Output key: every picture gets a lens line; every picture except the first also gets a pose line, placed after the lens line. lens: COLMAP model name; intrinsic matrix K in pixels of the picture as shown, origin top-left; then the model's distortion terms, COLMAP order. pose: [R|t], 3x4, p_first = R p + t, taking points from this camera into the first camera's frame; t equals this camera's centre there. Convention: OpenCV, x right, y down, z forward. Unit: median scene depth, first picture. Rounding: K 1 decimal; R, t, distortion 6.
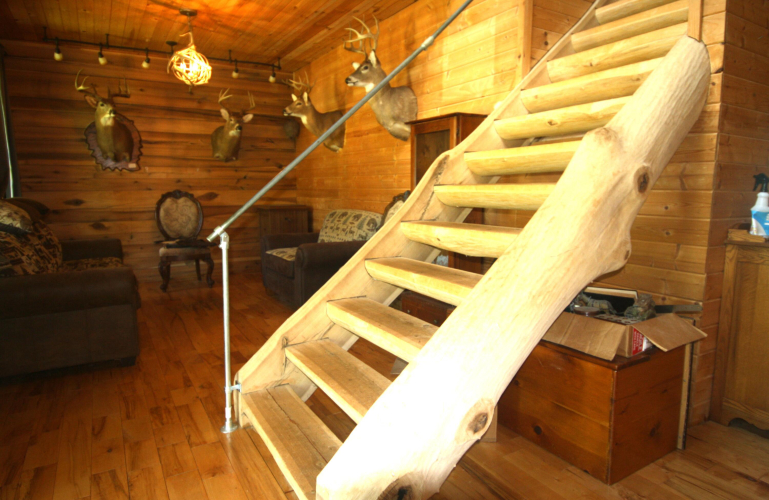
lens RADIAL K [[481.0, 0, 389.8], [0, 481.0, 250.9], [0, 0, 1]] dist [0.023904, -0.036374]
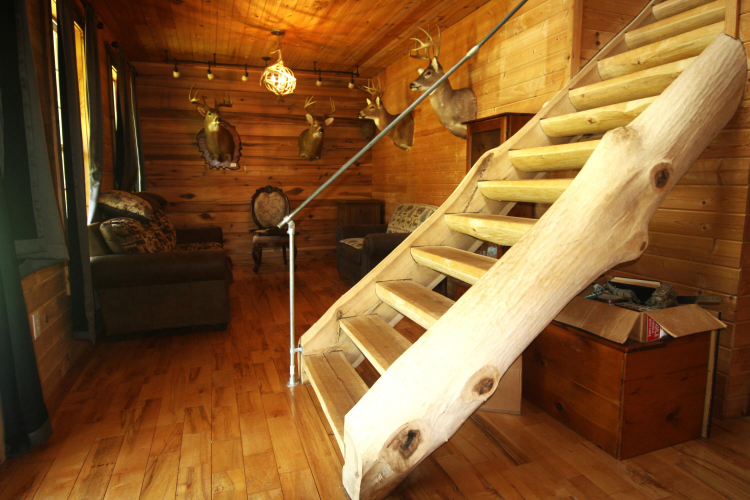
lens RADIAL K [[466.1, 0, 378.7], [0, 466.1, 245.8], [0, 0, 1]] dist [0.032233, -0.042985]
pose [[0.980085, 0.024152, -0.197105, 0.045327], [-0.023544, 0.999708, 0.005428, 0.005685], [0.197179, -0.000679, 0.980367, -0.046589]]
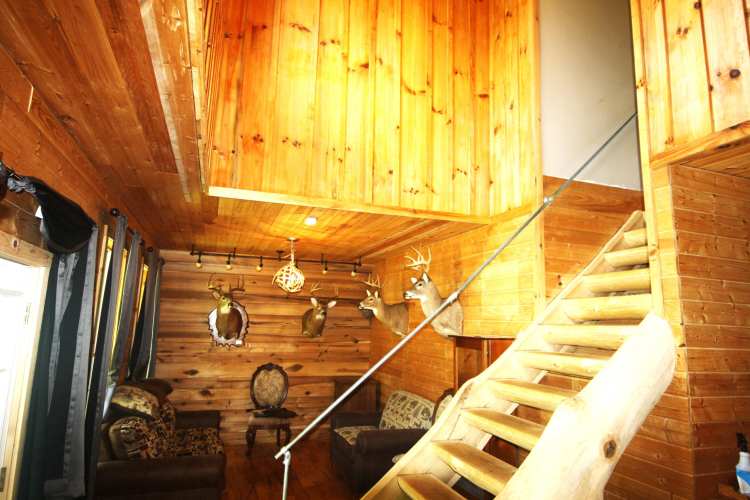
lens RADIAL K [[466.1, 0, 376.7], [0, 466.1, 244.0], [0, 0, 1]] dist [0.032233, -0.042985]
pose [[0.978218, -0.006635, -0.207476, 0.071935], [-0.056411, 0.953379, -0.296455, -0.091813], [0.199770, 0.301701, 0.932238, -0.140013]]
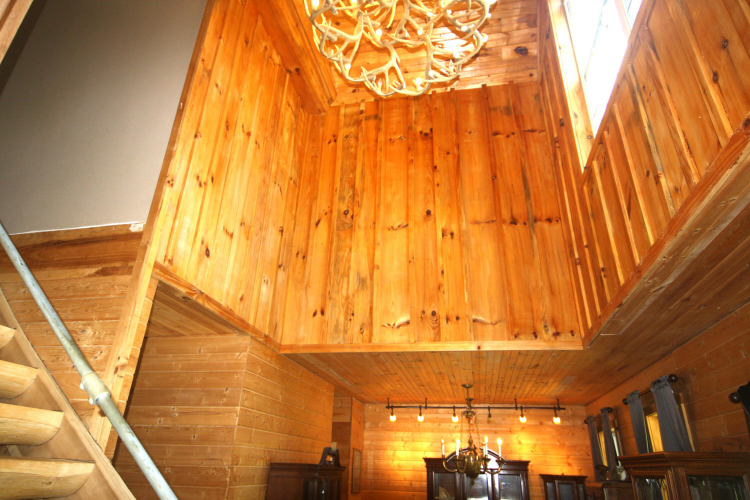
lens RADIAL K [[463.3, 0, 371.2], [0, 463.3, 246.1], [0, 0, 1]] dist [0.020207, -0.038216]
pose [[-0.726077, 0.274703, 0.630358, -0.221908], [0.054953, 0.936982, -0.345029, -0.201341], [-0.685414, -0.215878, -0.695417, 0.610237]]
